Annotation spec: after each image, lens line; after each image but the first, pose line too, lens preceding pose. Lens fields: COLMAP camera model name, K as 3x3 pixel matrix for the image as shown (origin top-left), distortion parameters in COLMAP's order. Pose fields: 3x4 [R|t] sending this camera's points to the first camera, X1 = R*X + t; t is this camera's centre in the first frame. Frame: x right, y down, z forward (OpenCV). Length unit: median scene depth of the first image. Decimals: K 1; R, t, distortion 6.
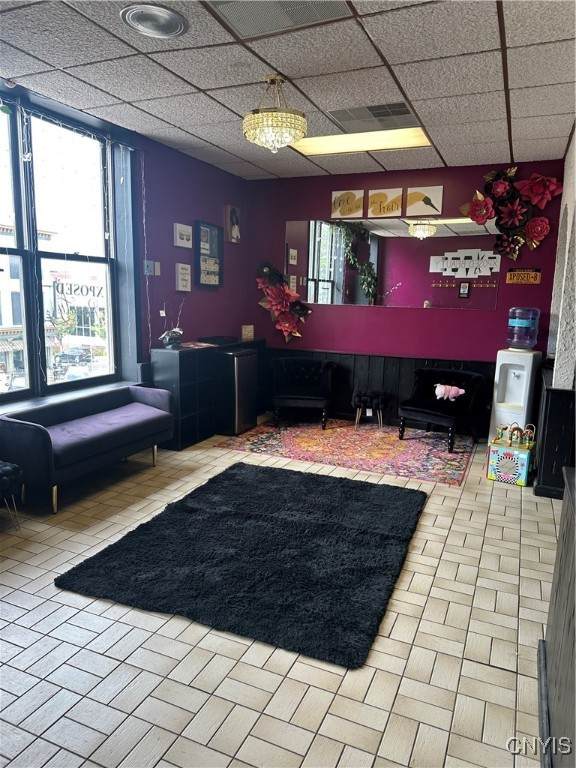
lens RADIAL K [[540.8, 0, 291.0], [0, 540.8, 377.9], [0, 0, 1]] dist [0.087046, -0.144297]
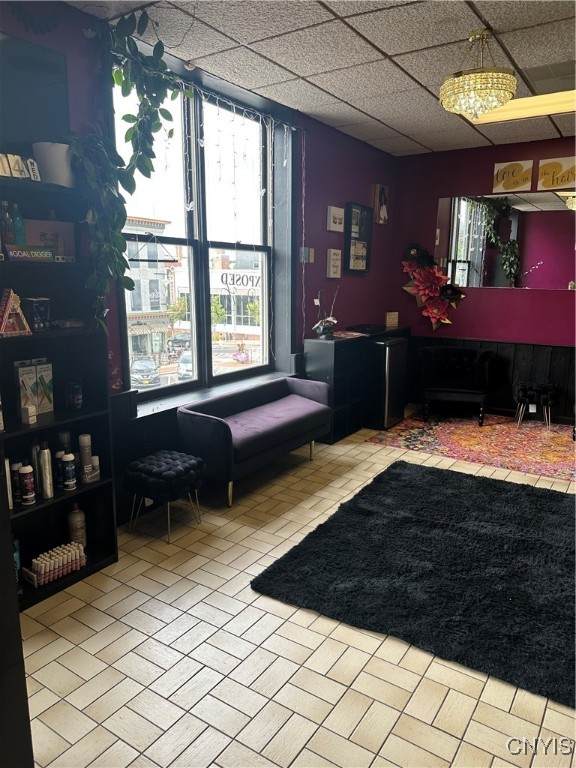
lens RADIAL K [[541.8, 0, 288.0], [0, 541.8, 384.0], [0, 0, 1]] dist [0.057929, -0.103389]
pose [[0.983691, 0.016503, -0.179106, -0.117764], [-0.009036, 0.999059, 0.042429, -0.014567], [0.179638, -0.040119, 0.982914, 0.044502]]
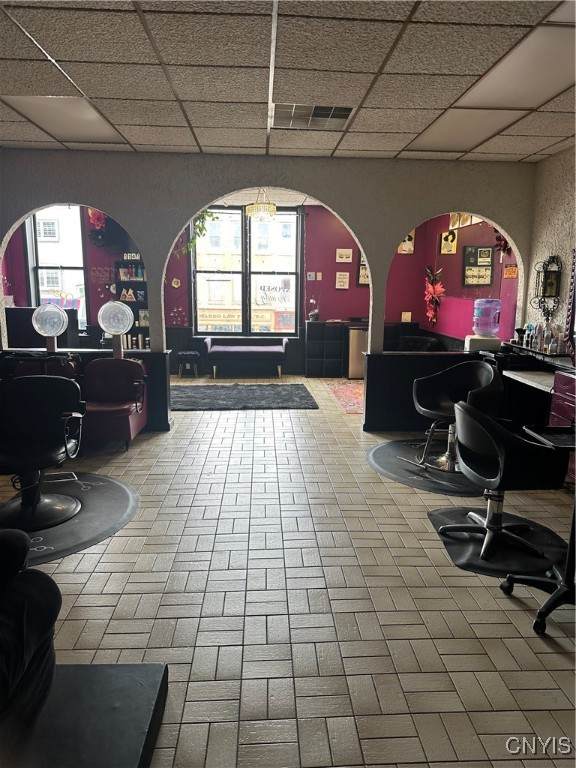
lens RADIAL K [[540.8, 0, 291.0], [0, 540.8, 377.9], [0, 0, 1]] dist [0.087046, -0.144297]
pose [[0.450518, 0.130606, -0.883162, 1.416454], [-0.136522, 0.987685, 0.076421, 0.006777], [0.882267, 0.086143, 0.462800, 0.127866]]
